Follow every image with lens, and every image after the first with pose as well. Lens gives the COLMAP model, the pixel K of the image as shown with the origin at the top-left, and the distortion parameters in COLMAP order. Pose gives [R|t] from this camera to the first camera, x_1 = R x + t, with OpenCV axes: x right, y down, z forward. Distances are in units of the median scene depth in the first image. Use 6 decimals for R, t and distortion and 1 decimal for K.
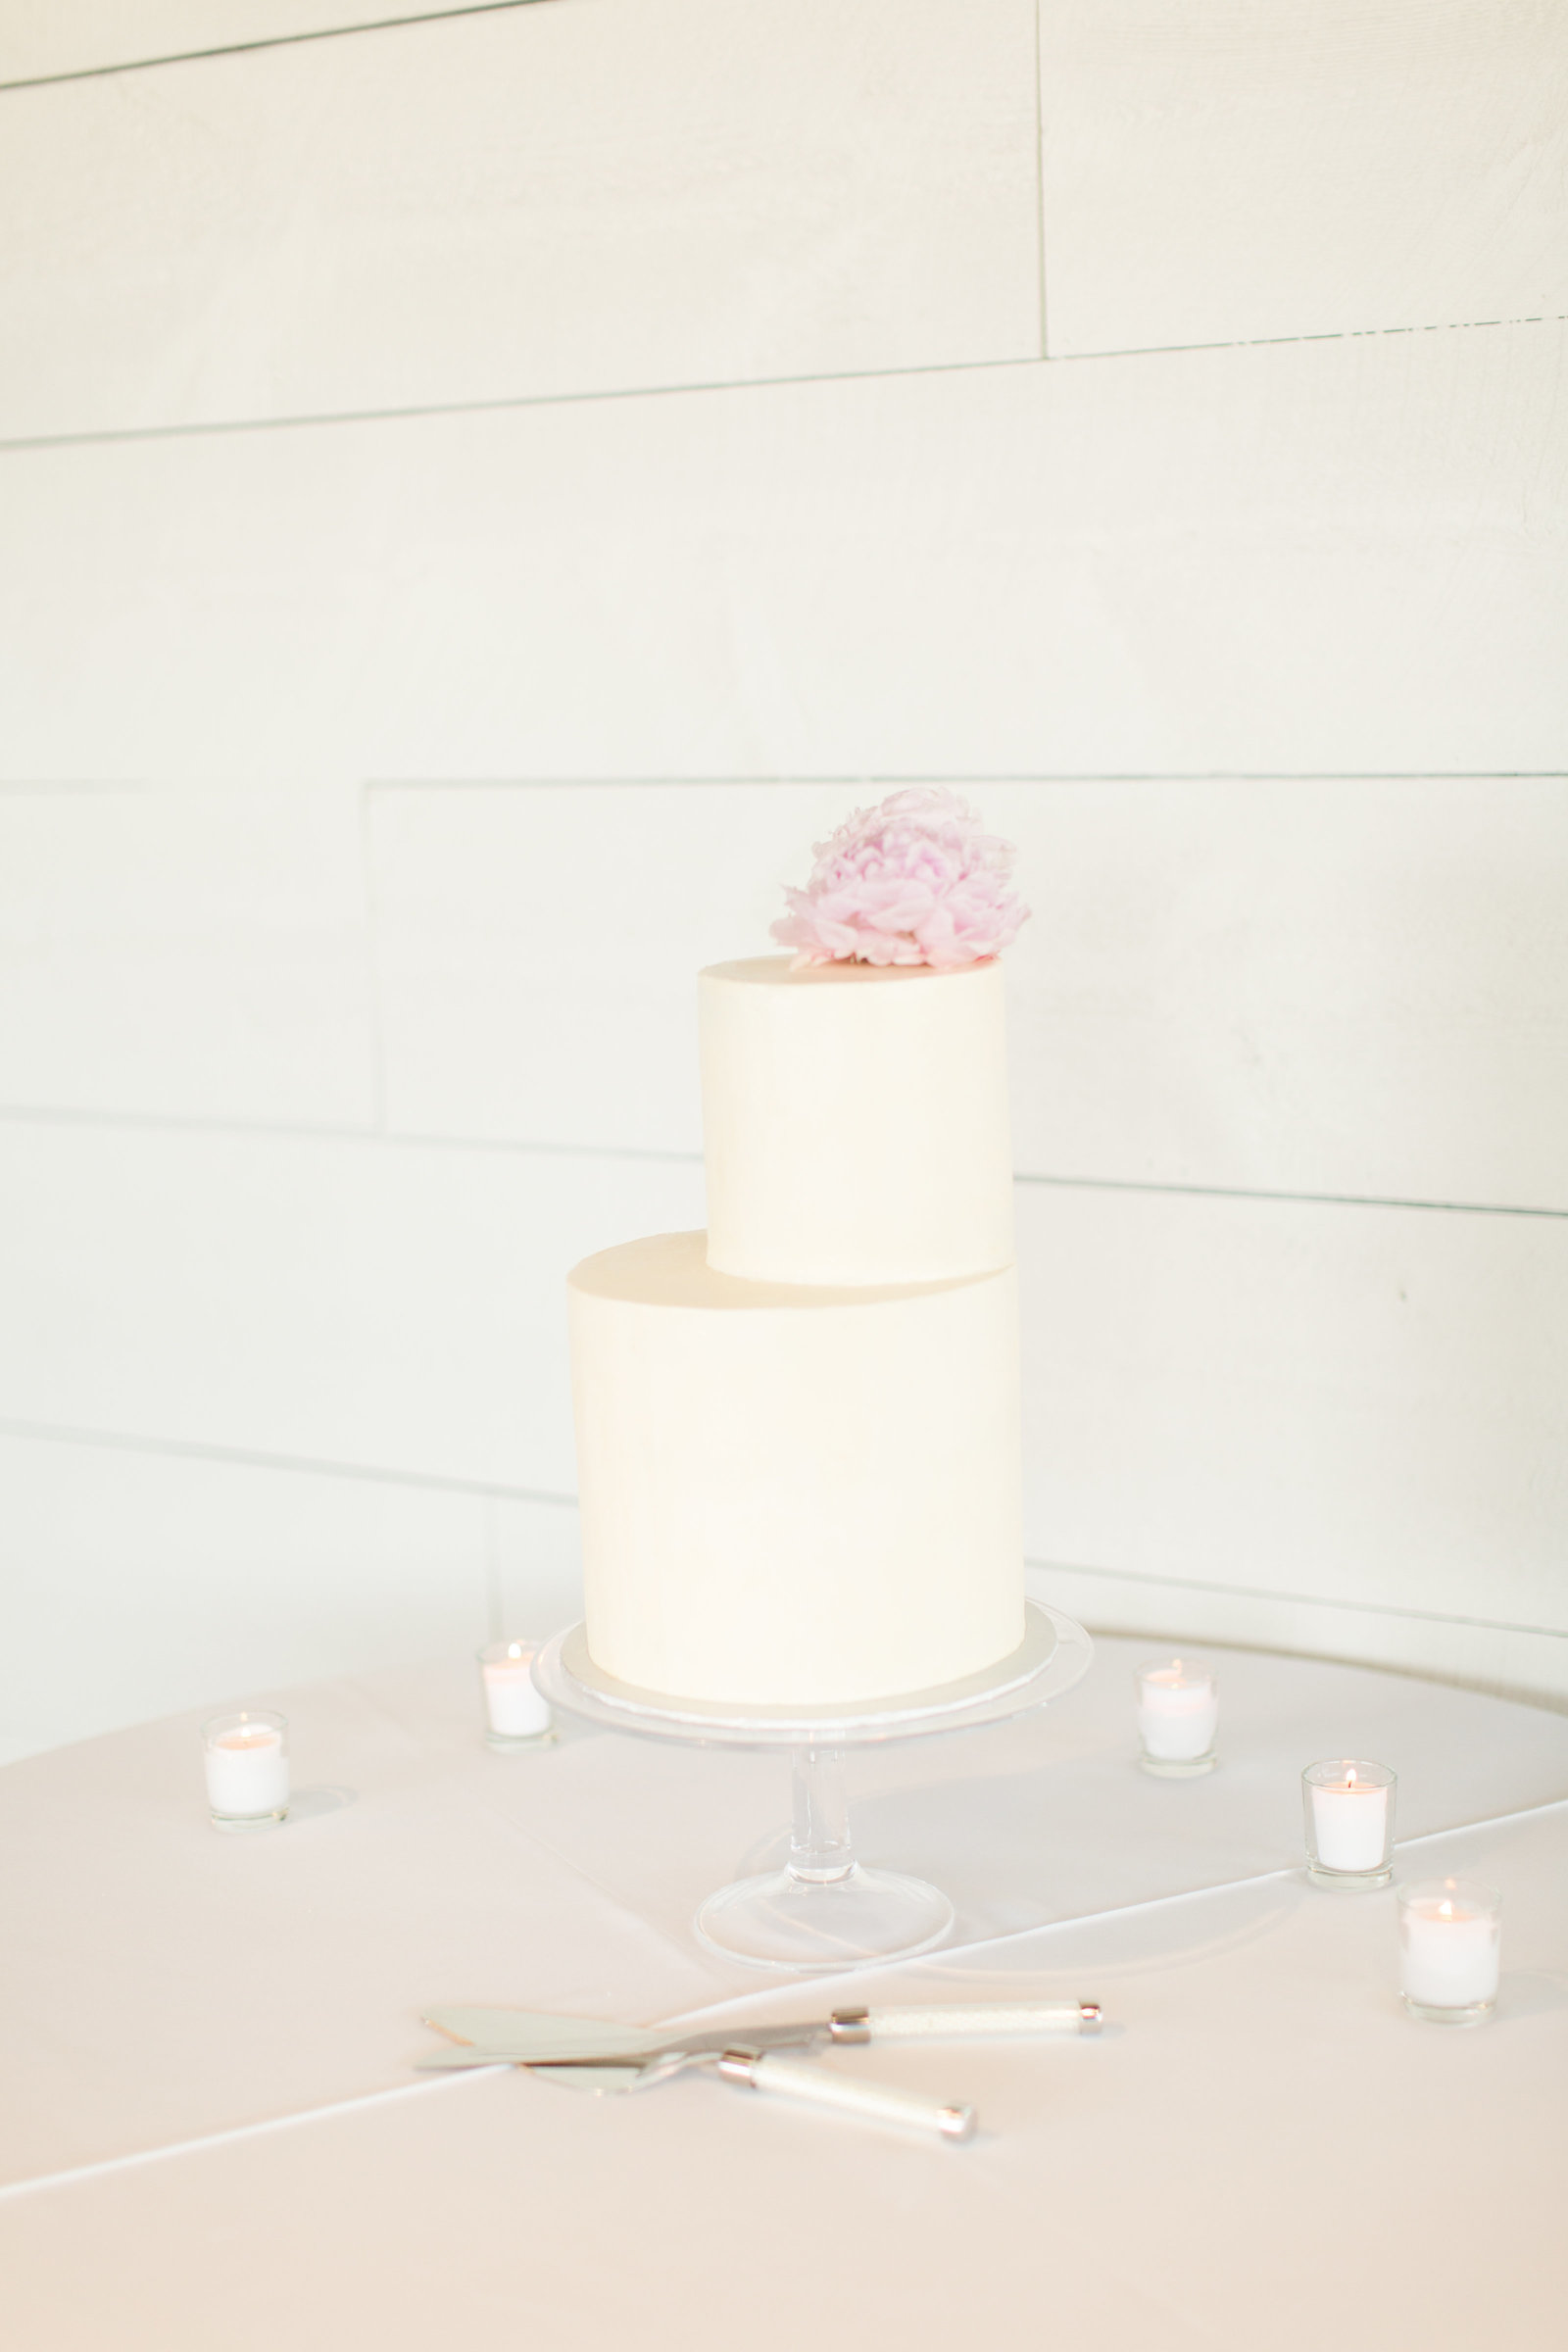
lens RADIAL K [[3412.9, 0, 781.9], [0, 3412.9, 1175.8], [0, 0, 1]] dist [-0.038652, 0.000000]
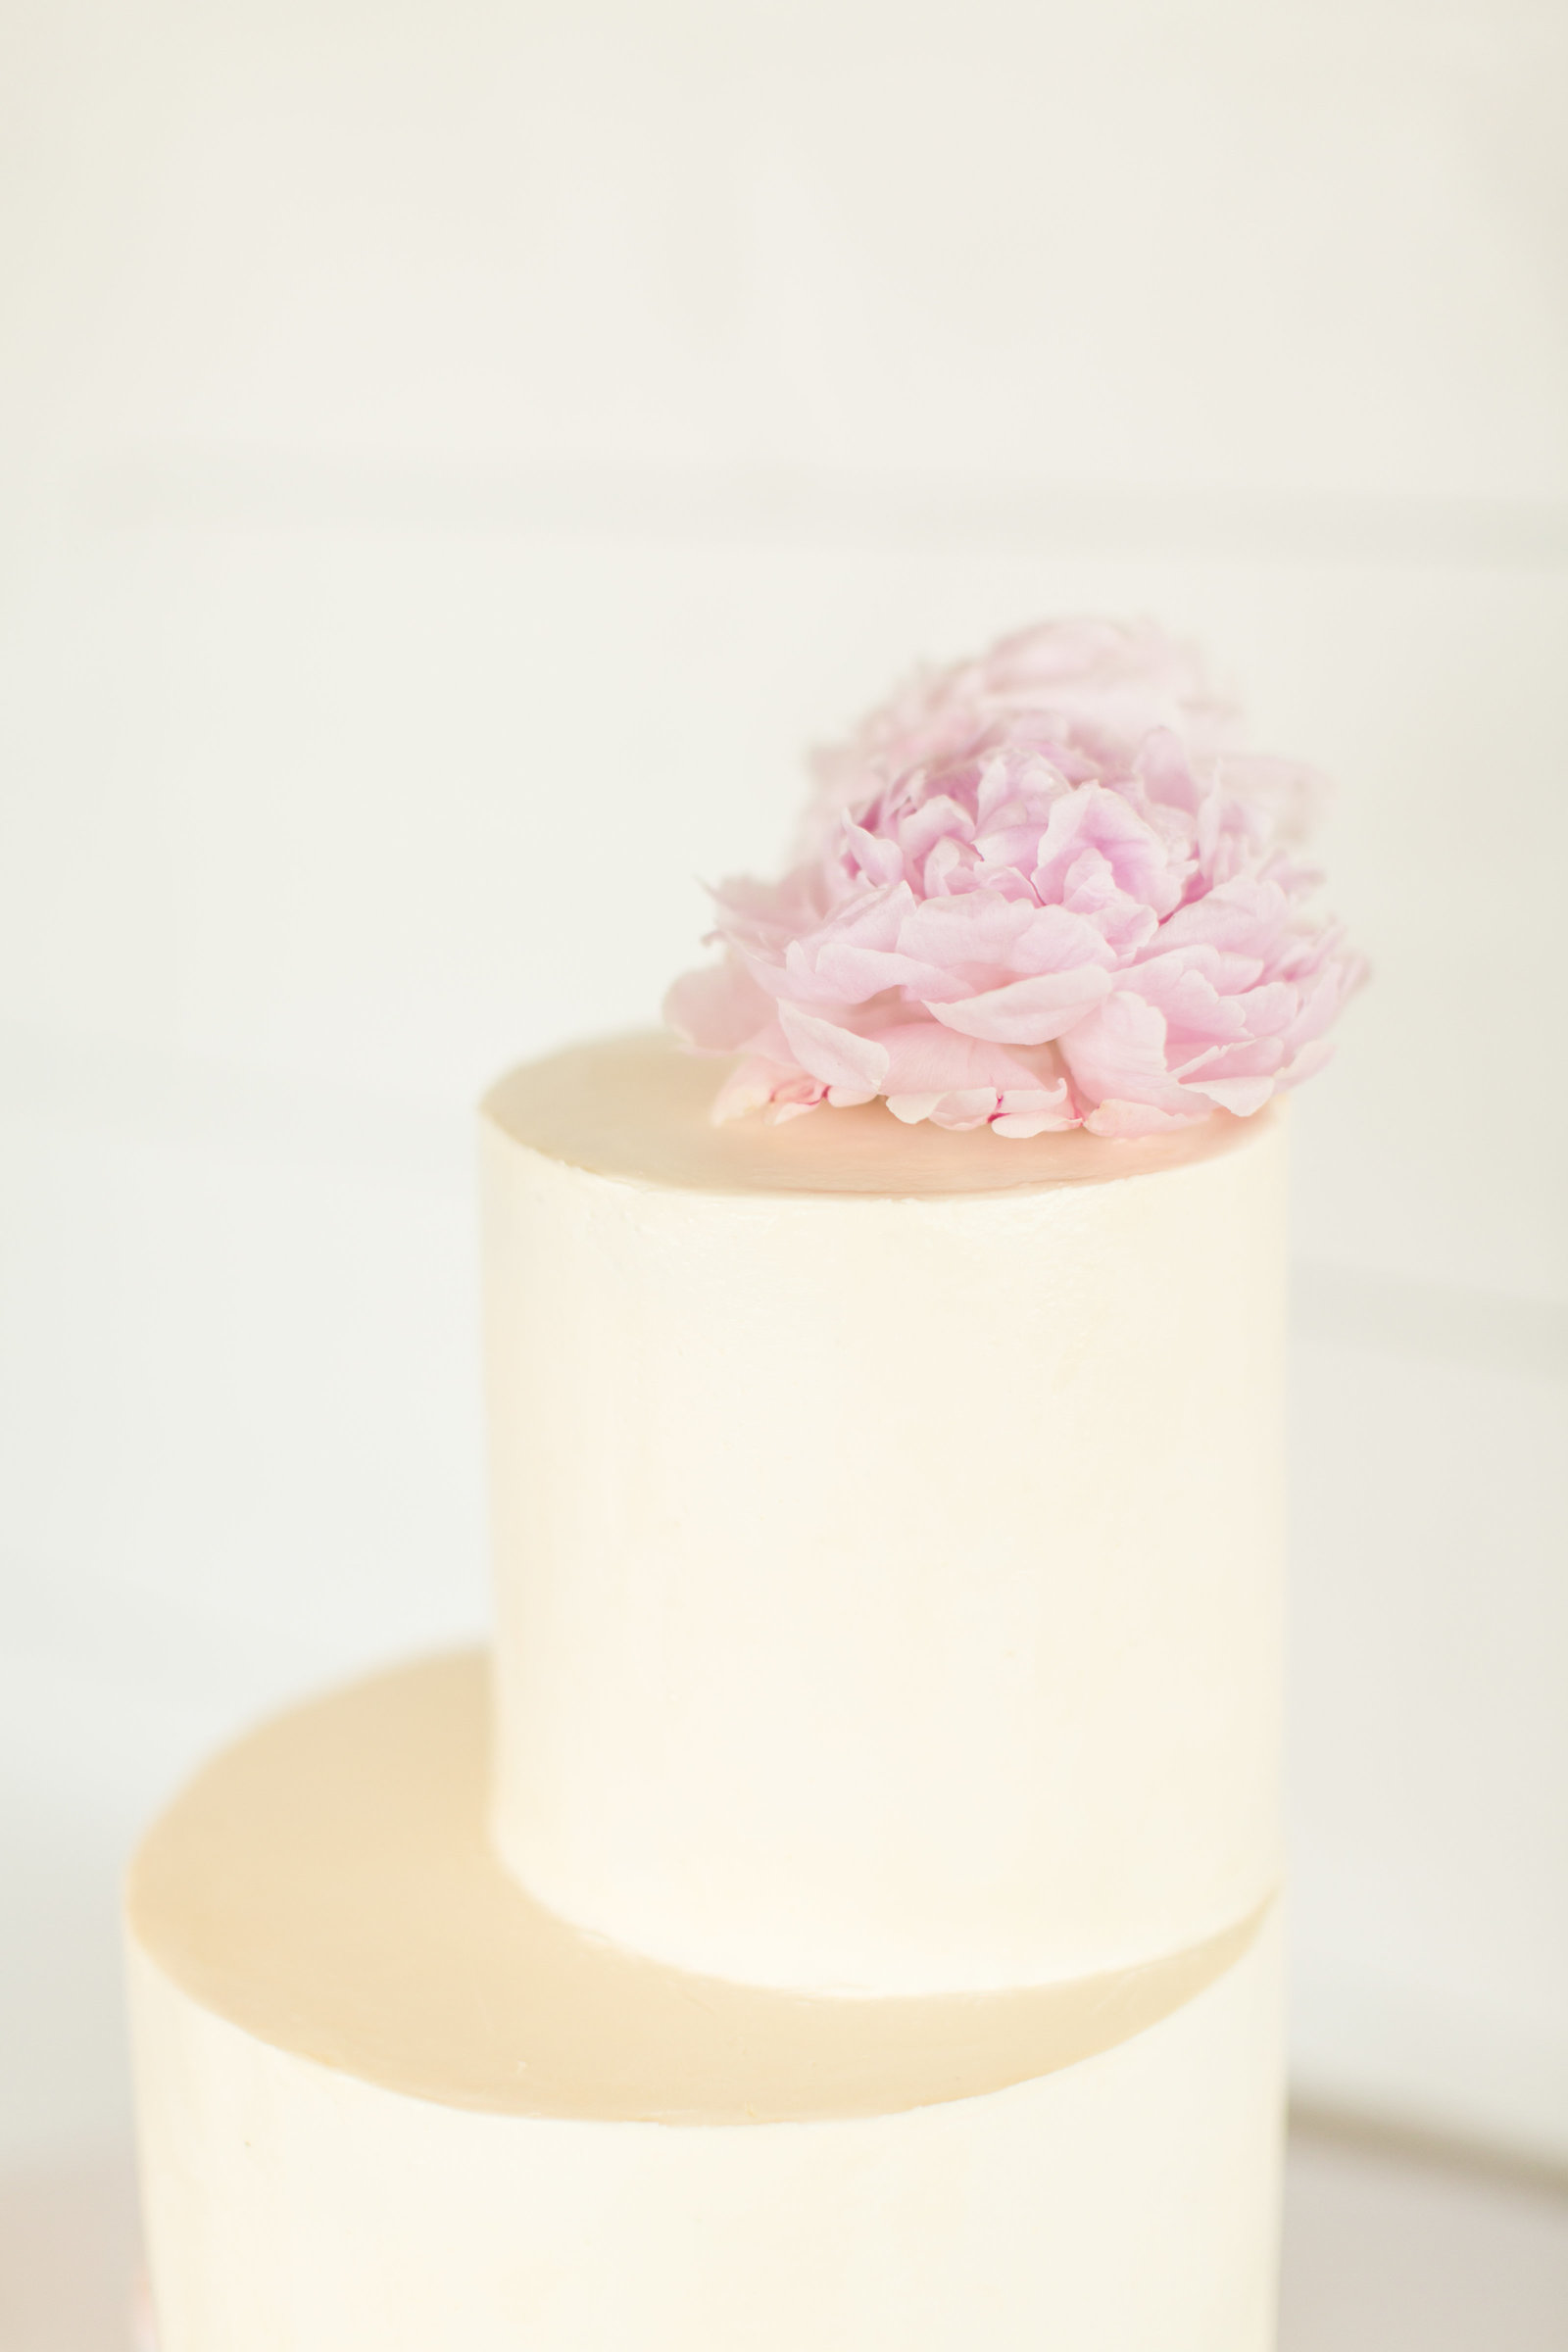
lens RADIAL K [[3412.9, 0, 787.4], [0, 3412.9, 1175.4], [0, 0, 1]] dist [-0.038652, 0.000000]
pose [[0.998599, 0.038330, -0.036481, 0.024321], [-0.034558, 0.994494, 0.098928, -0.091822], [0.040073, -0.097529, 0.994426, 0.638720]]
